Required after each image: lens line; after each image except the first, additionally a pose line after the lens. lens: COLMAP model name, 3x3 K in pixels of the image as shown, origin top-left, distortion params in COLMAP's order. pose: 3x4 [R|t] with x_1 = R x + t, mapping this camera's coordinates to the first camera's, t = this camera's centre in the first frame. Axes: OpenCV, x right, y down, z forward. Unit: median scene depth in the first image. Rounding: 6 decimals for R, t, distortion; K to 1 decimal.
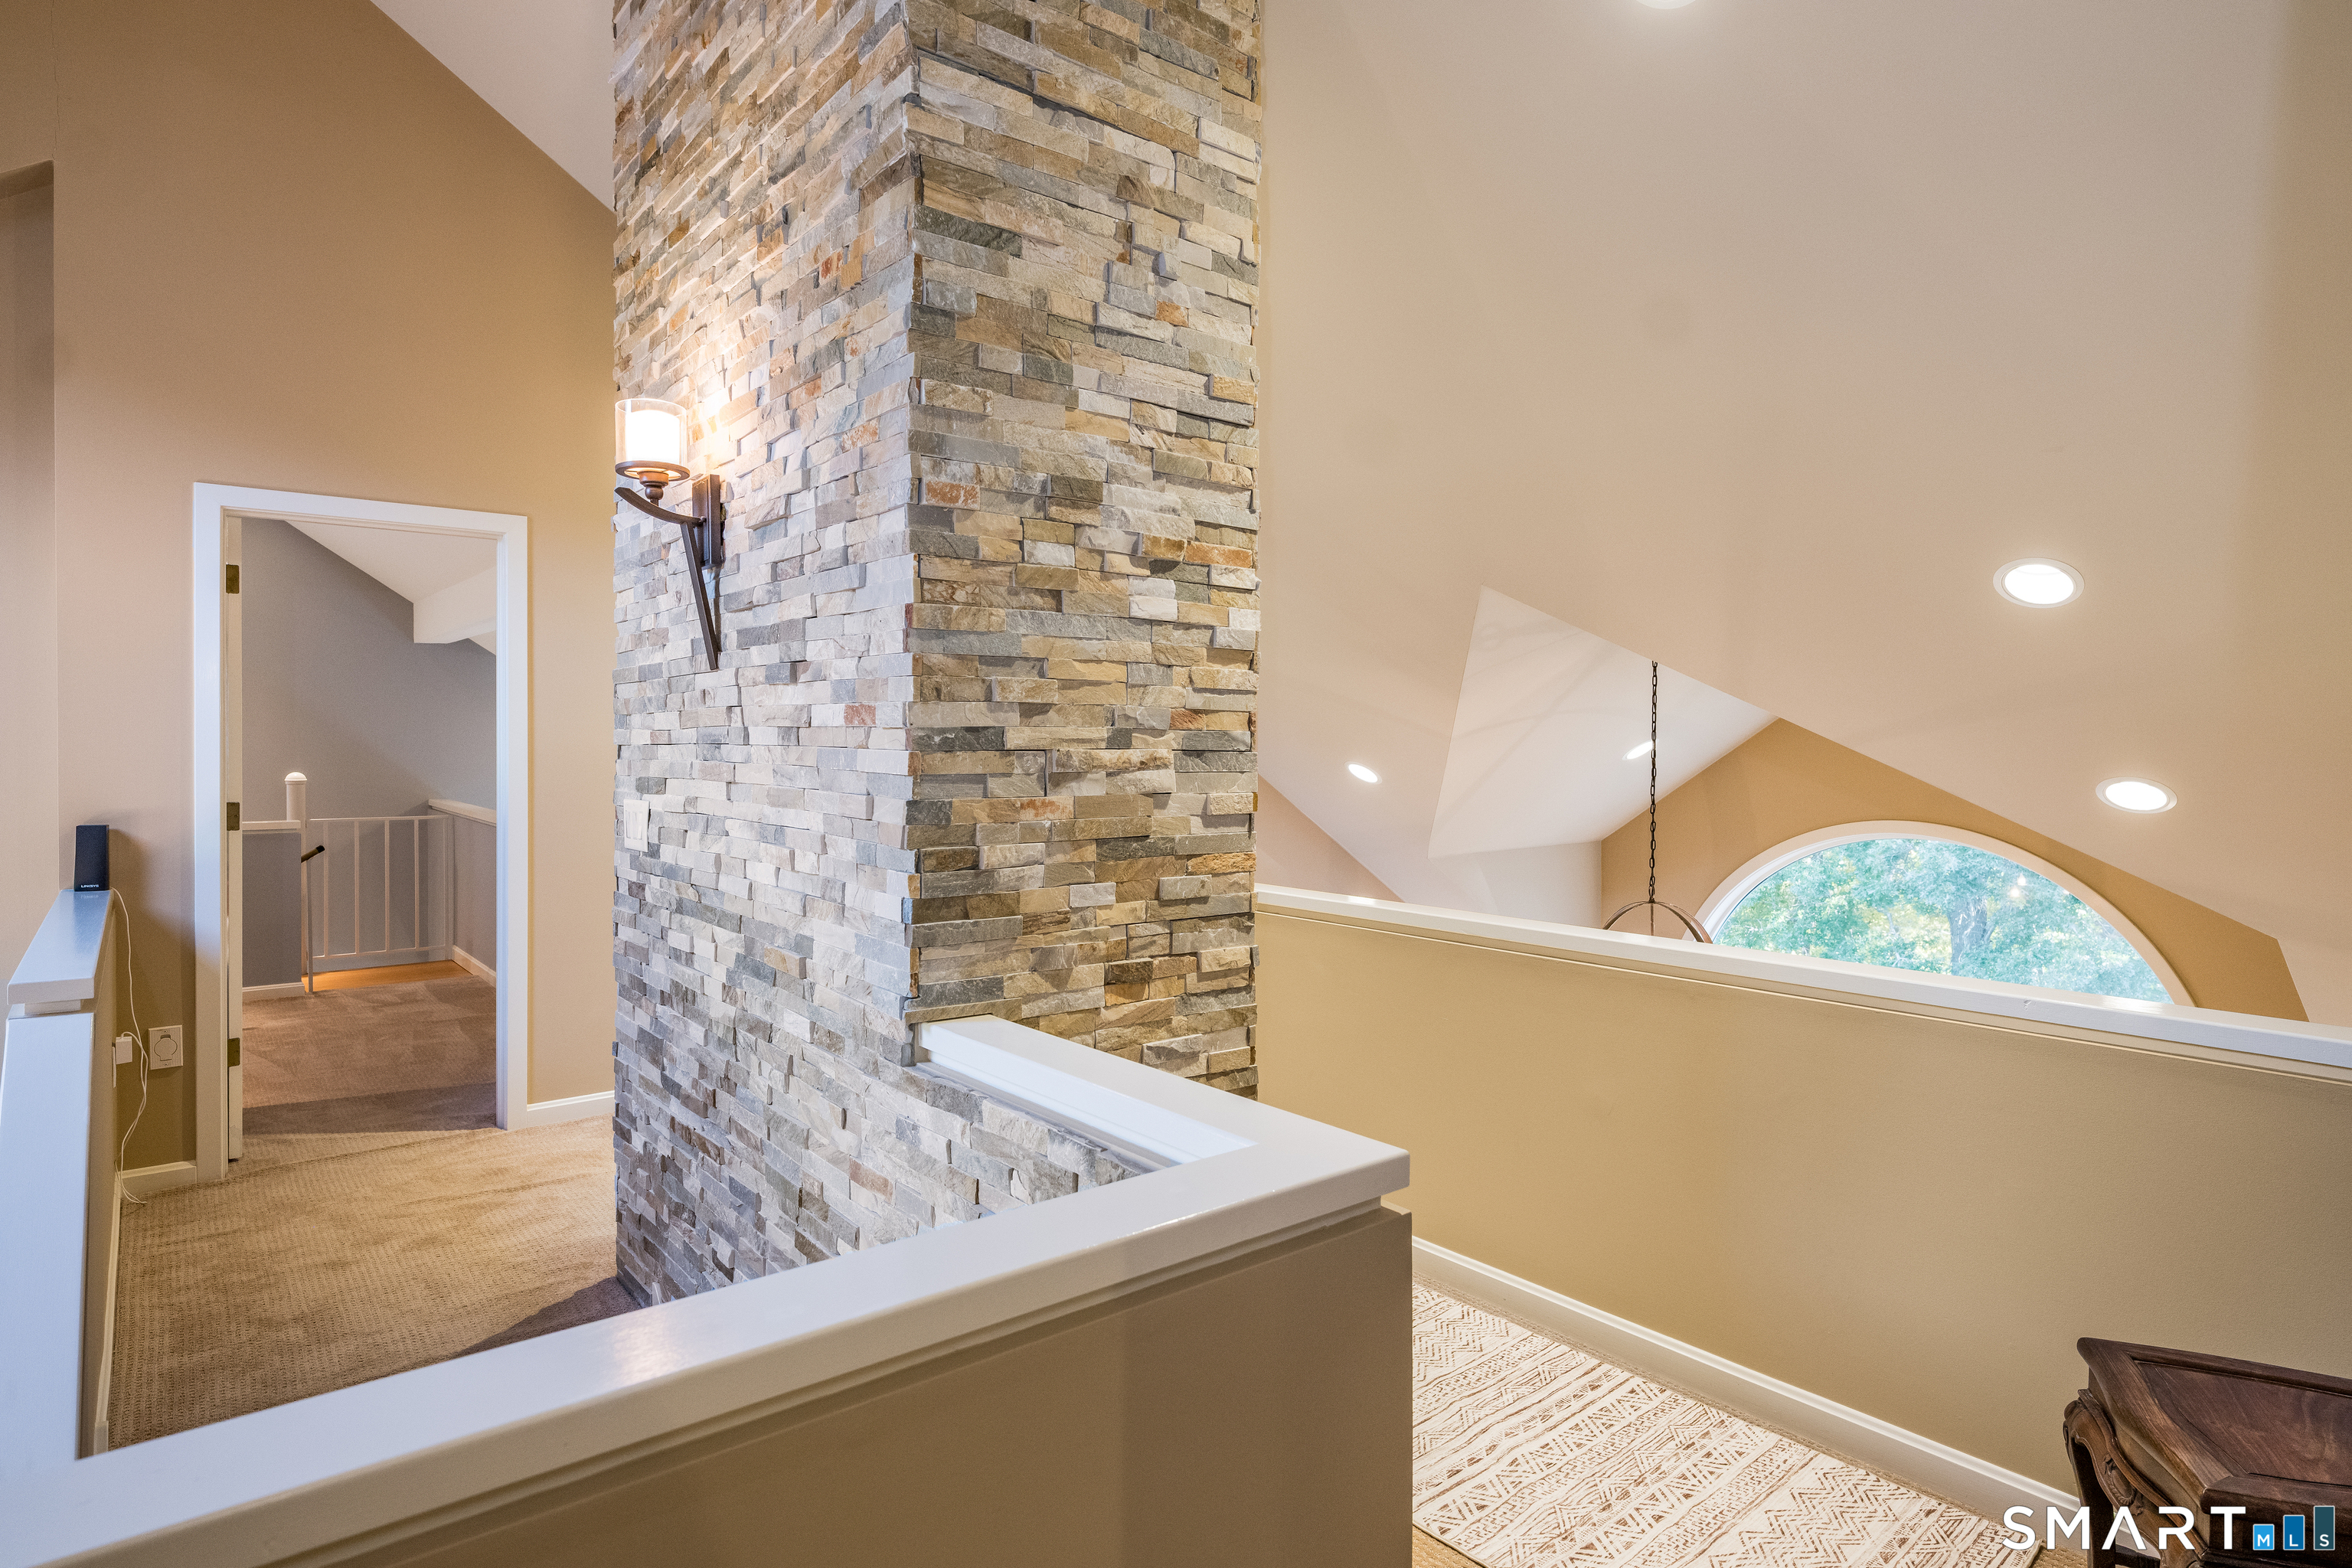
lens RADIAL K [[1265.5, 0, 1174.1], [0, 1265.5, 773.5], [0, 0, 1]] dist [-0.000702, -0.000173]
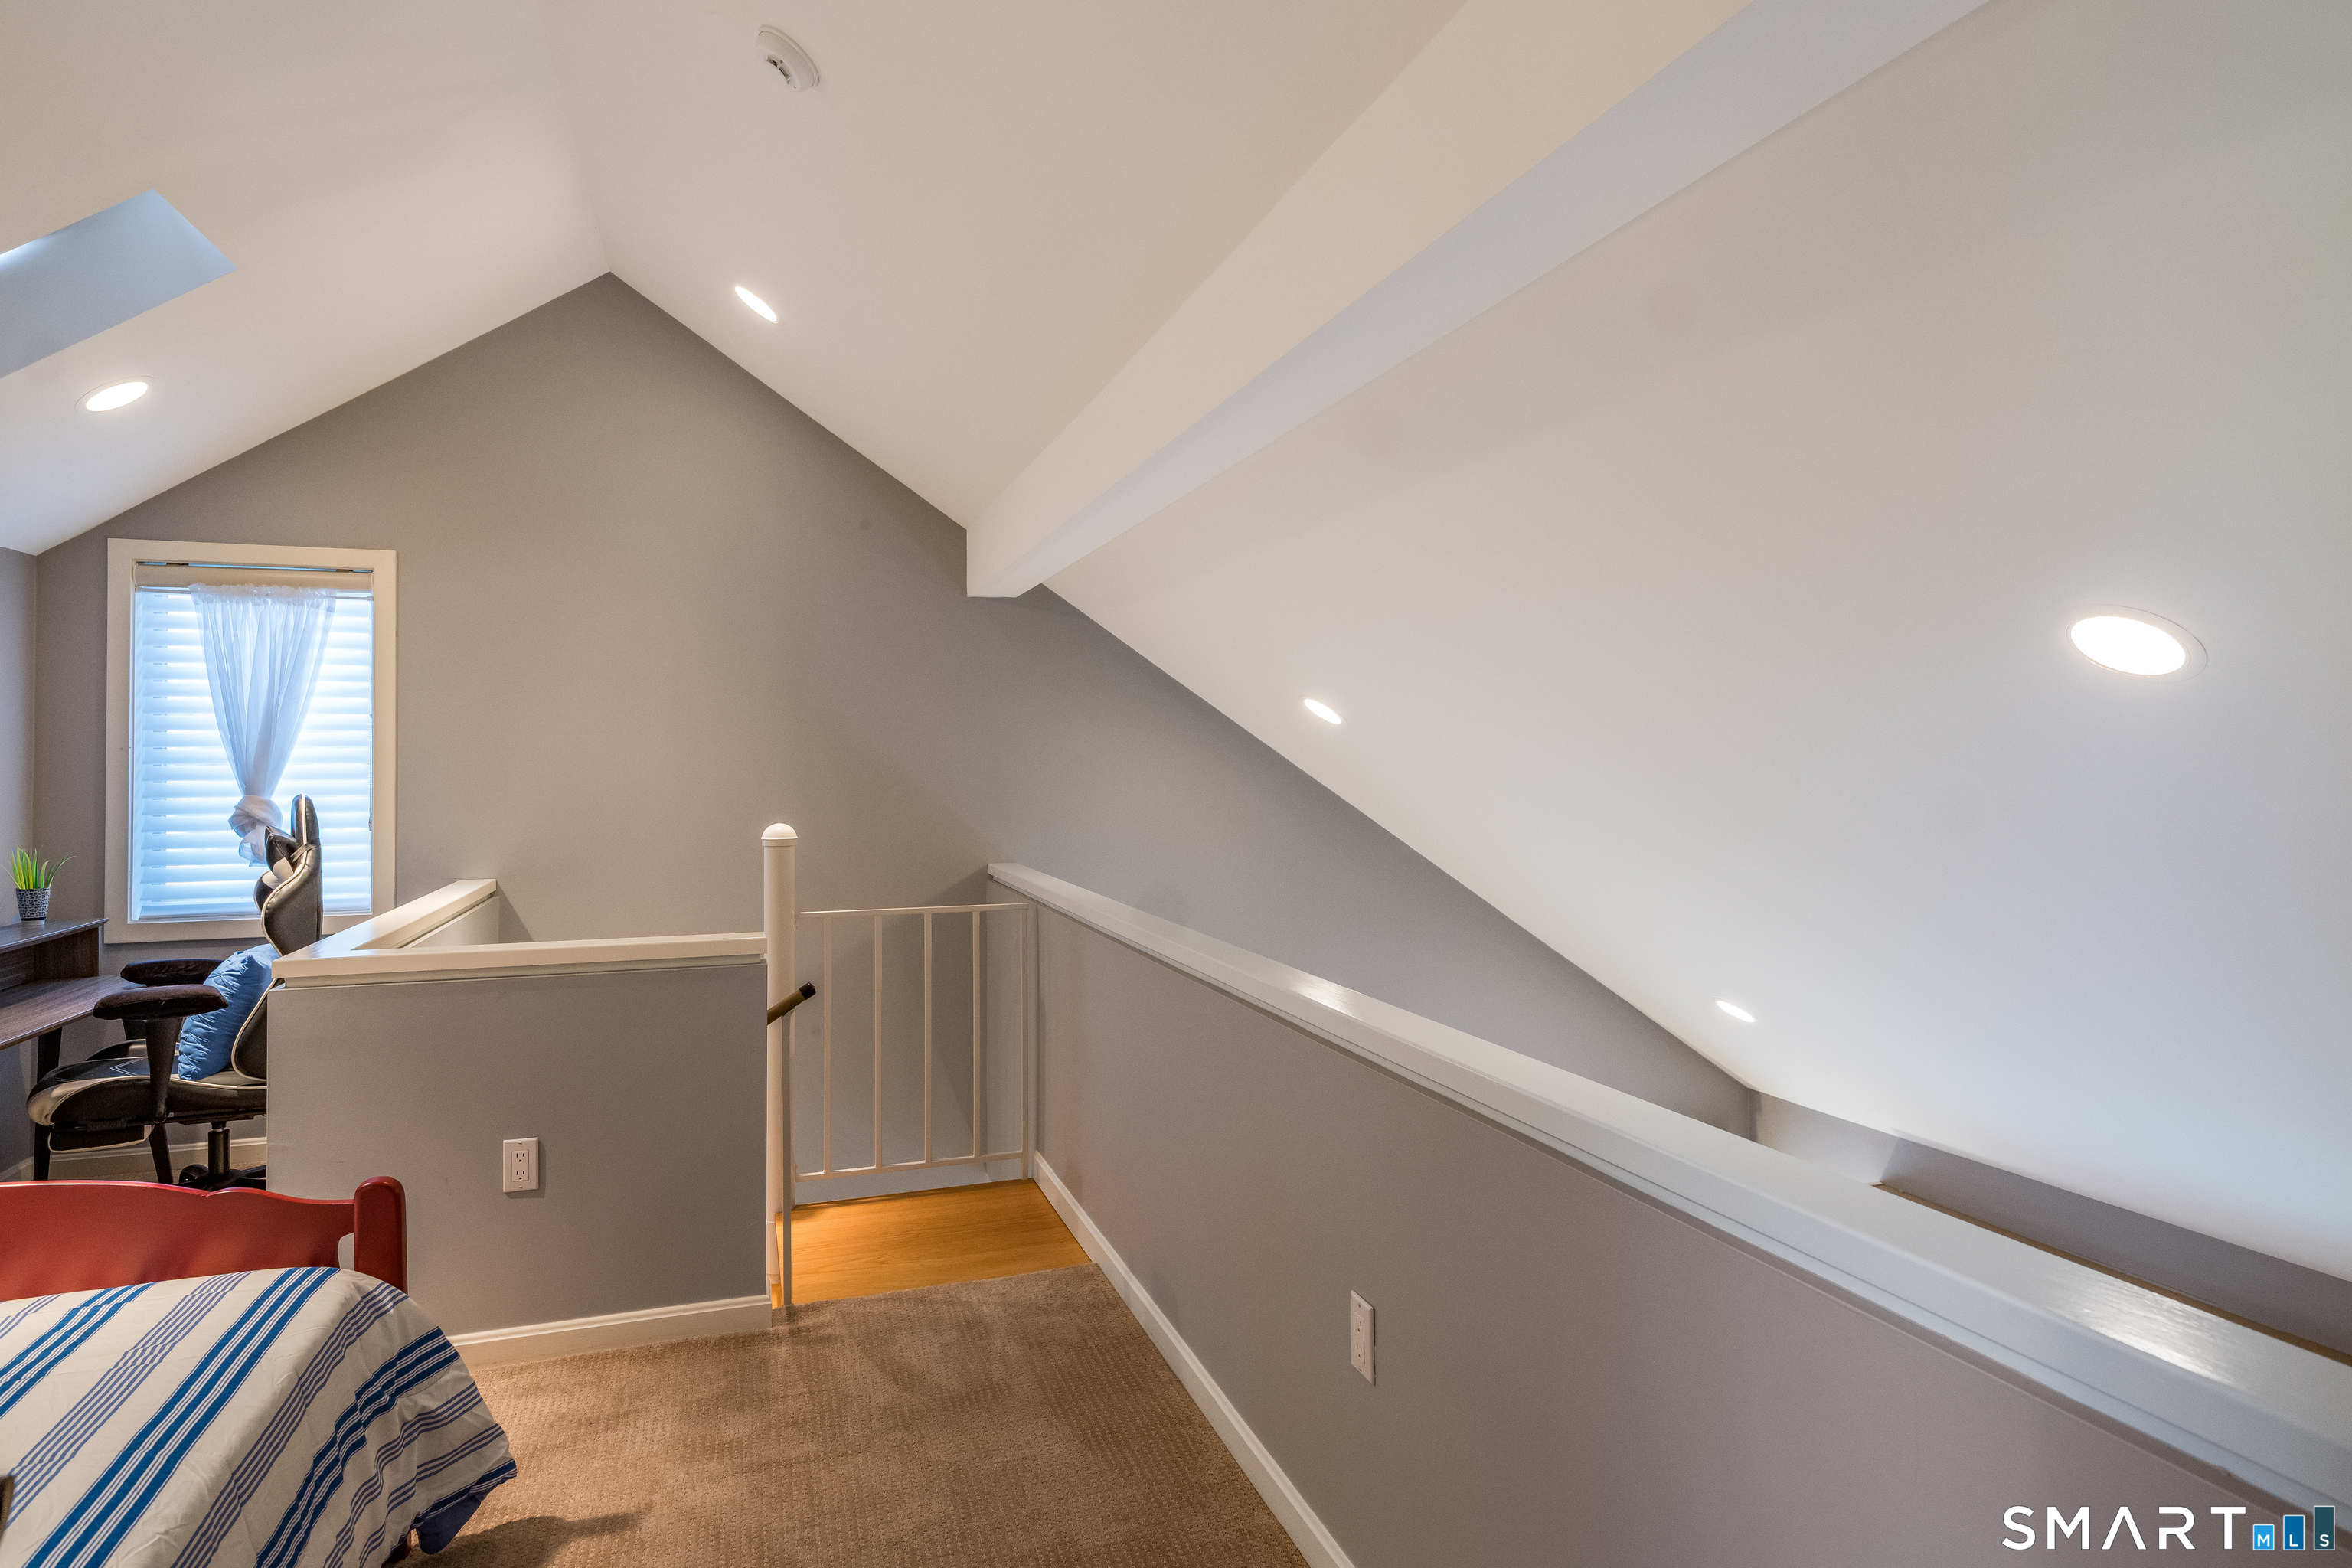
lens RADIAL K [[1265.5, 0, 1177.4], [0, 1265.5, 780.5], [0, 0, 1]] dist [-0.000702, -0.000173]
pose [[0.937868, -0.008081, -0.346897, -0.340375], [0.002333, 0.999853, -0.016985, -0.009153], [0.346984, 0.015120, 0.937749, 0.539385]]
